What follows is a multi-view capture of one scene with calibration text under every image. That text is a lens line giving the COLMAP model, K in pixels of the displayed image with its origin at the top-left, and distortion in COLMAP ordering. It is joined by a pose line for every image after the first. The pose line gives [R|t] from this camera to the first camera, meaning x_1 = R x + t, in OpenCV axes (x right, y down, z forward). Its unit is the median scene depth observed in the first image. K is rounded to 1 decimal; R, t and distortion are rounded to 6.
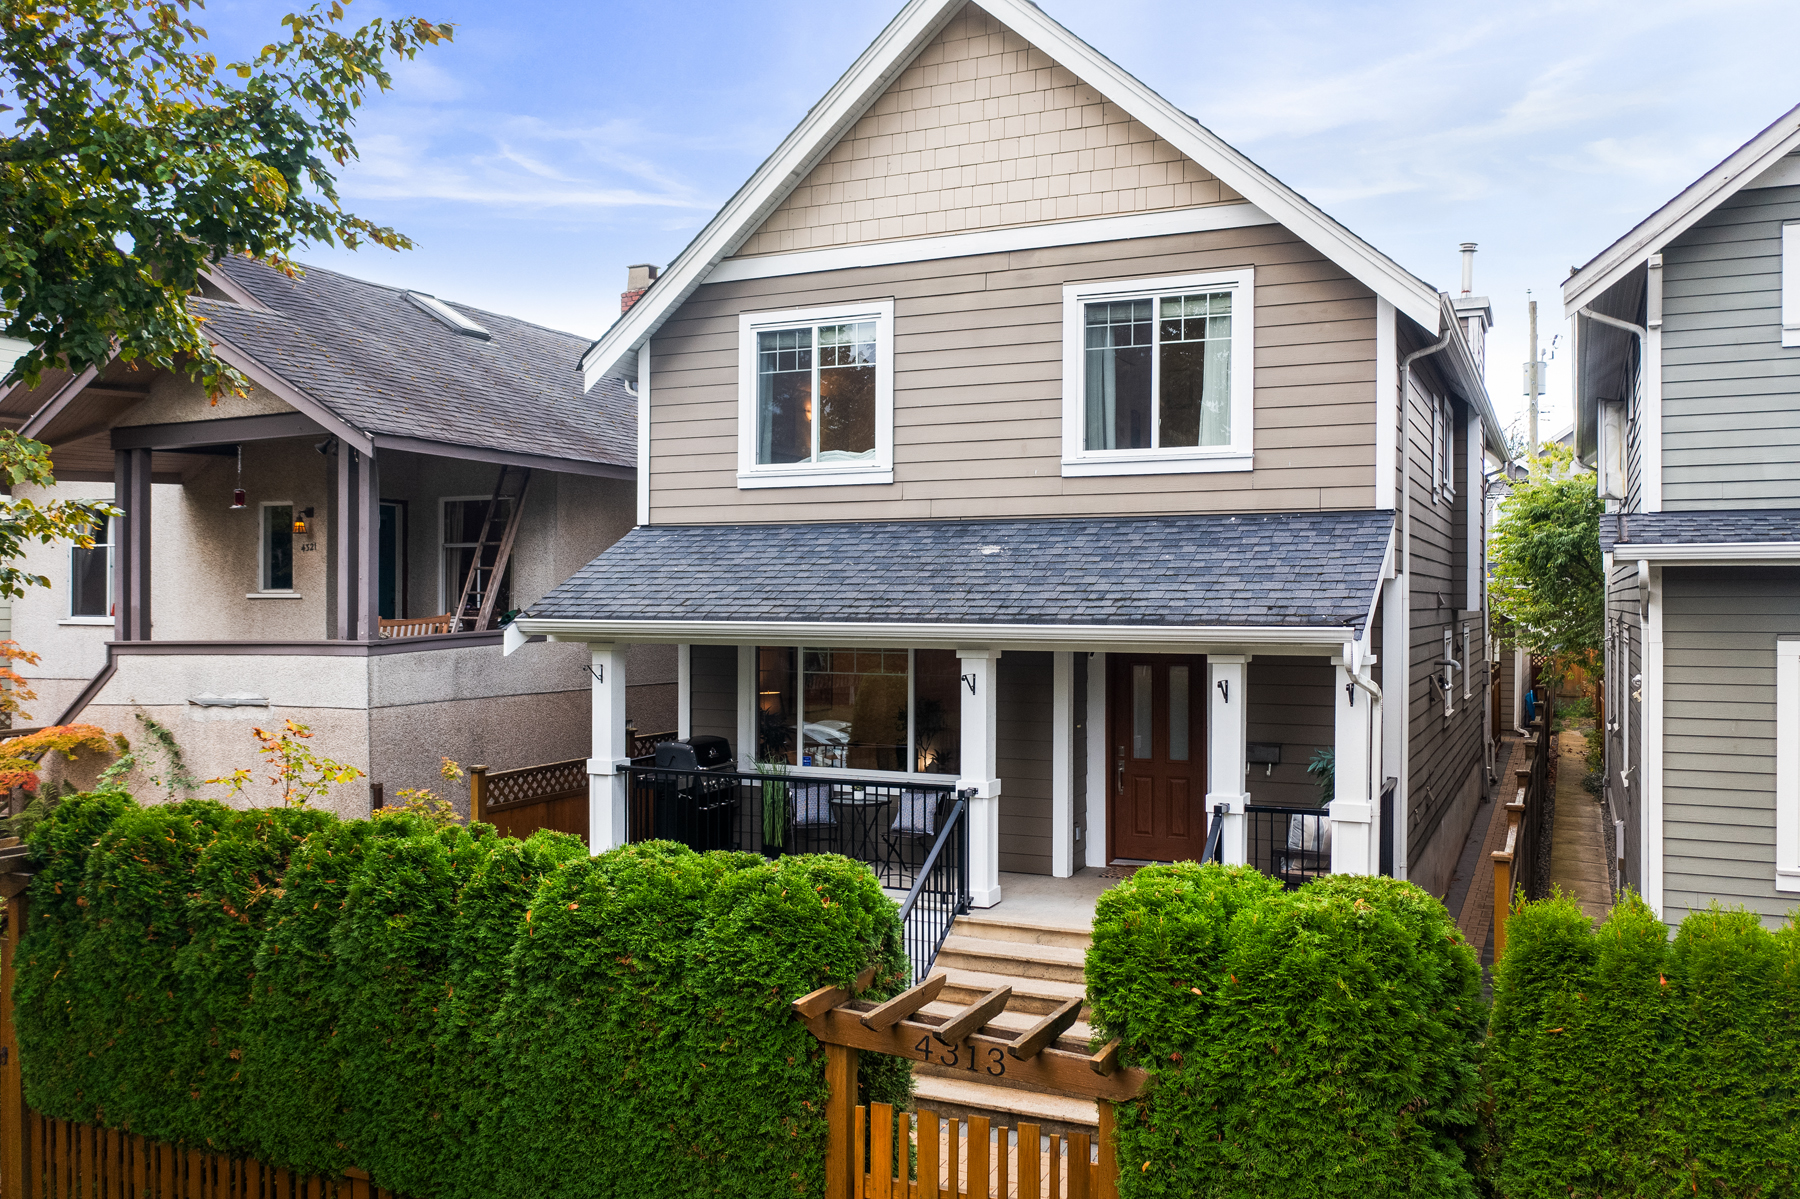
lens RADIAL K [[1439.8, 0, 911.7], [0, 1439.8, 600.0], [0, 0, 1]] dist [-0.006080, -0.002047]
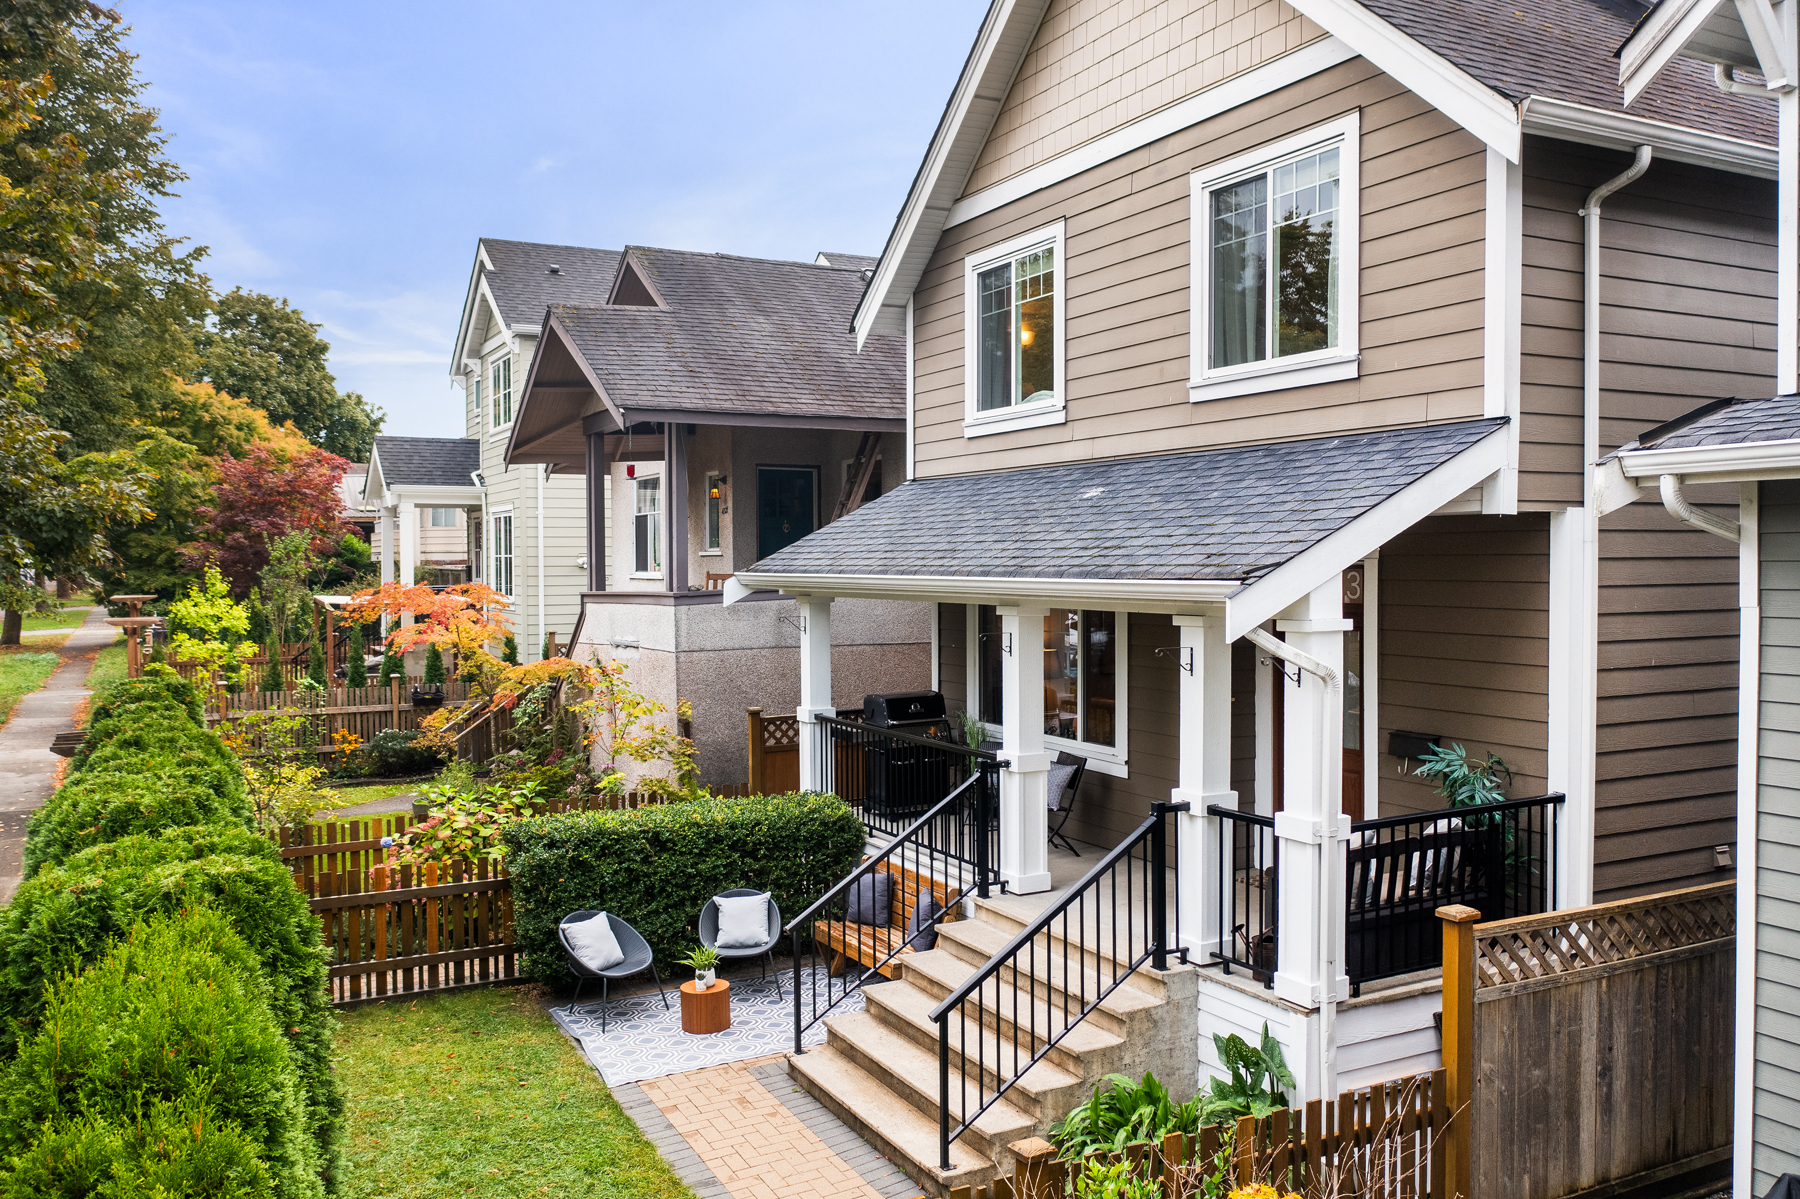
lens RADIAL K [[1427.9, 0, 900.0], [0, 1427.9, 598.1], [0, 0, 1]] dist [-0.011170, 0.010641]
pose [[0.790706, 0.009858, -0.612117, 0.495566], [0.007346, 0.999646, 0.025588, 0.006022], [0.612152, -0.024729, 0.790353, 0.240242]]
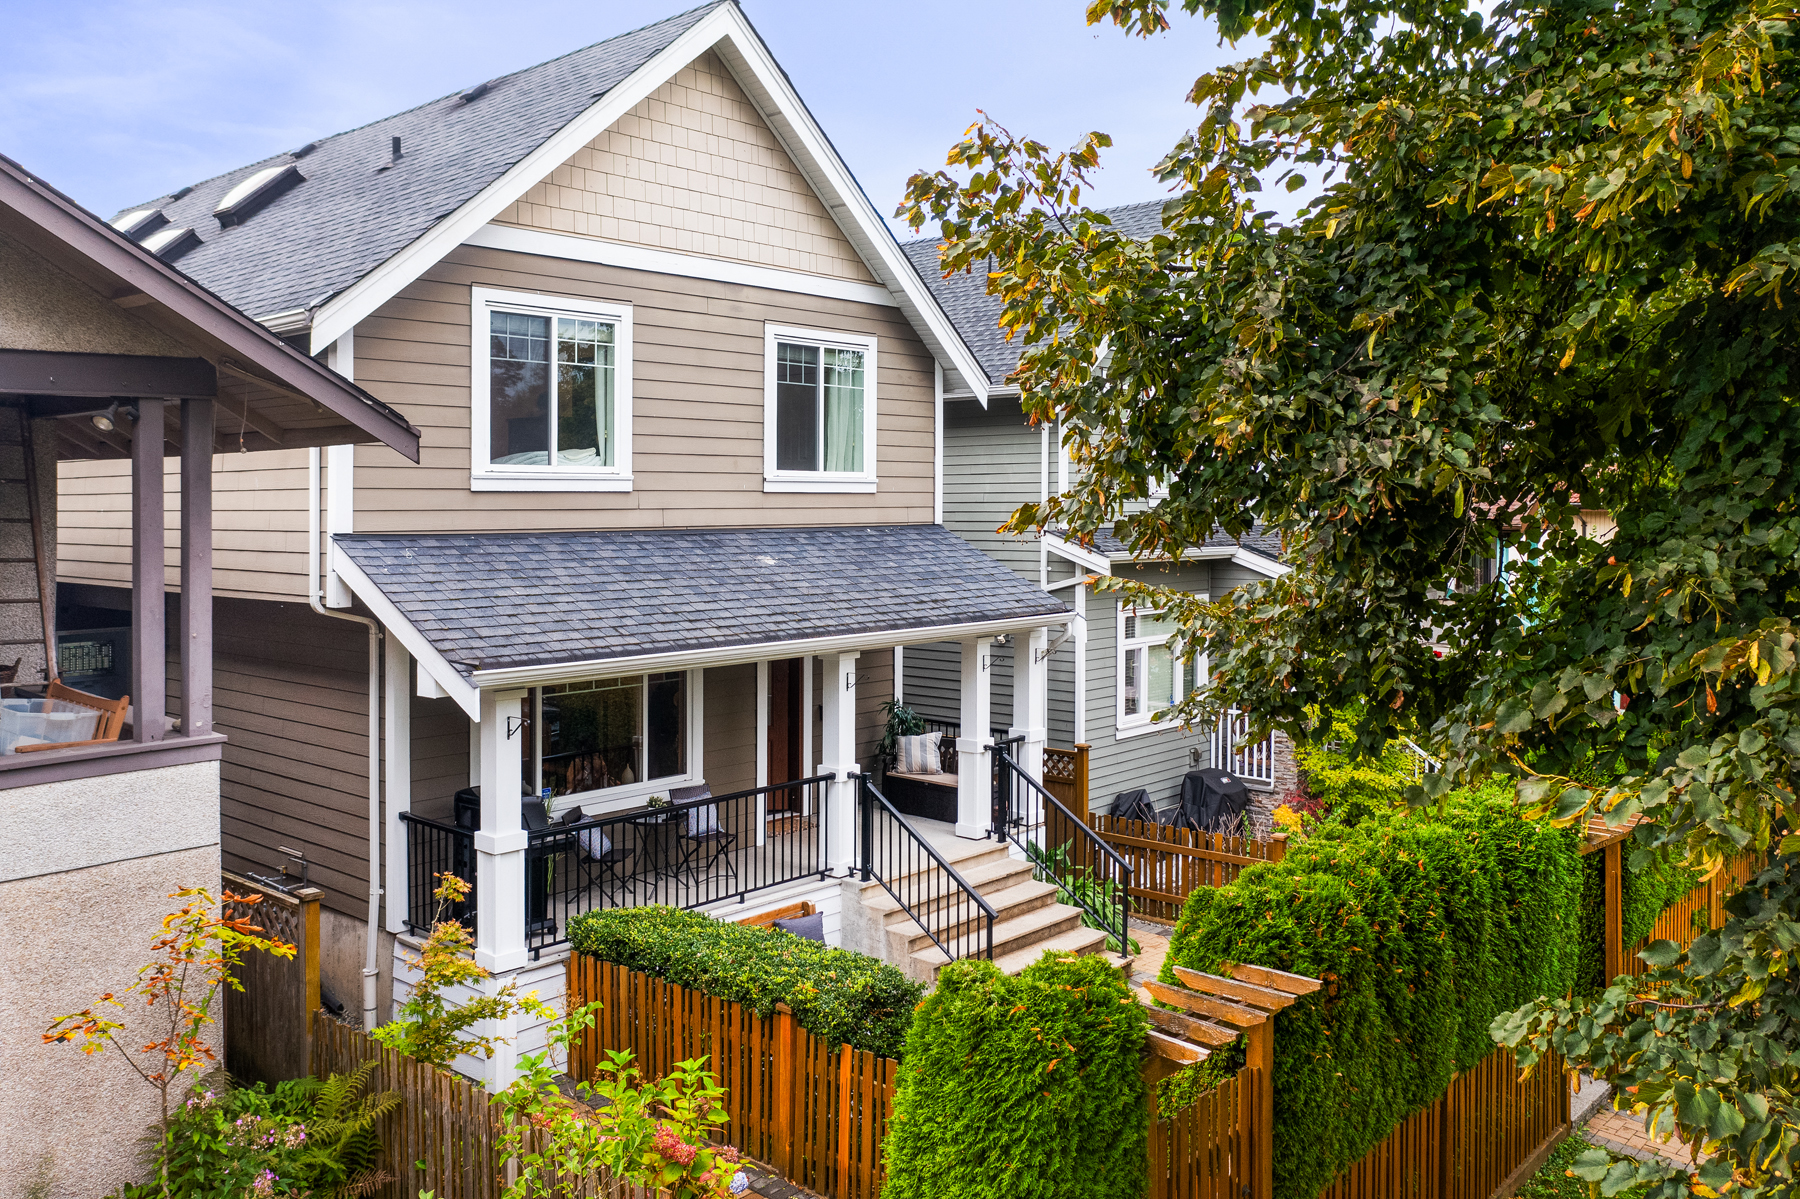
lens RADIAL K [[1477.5, 0, 896.4], [0, 1477.5, 502.9], [0, 0, 1]] dist [-0.005819, 0.000414]
pose [[0.292834, -0.002710, 0.956159, -1.004123], [0.004109, 0.999990, 0.001576, -0.080465], [-0.956154, 0.003467, 0.292842, 0.576348]]
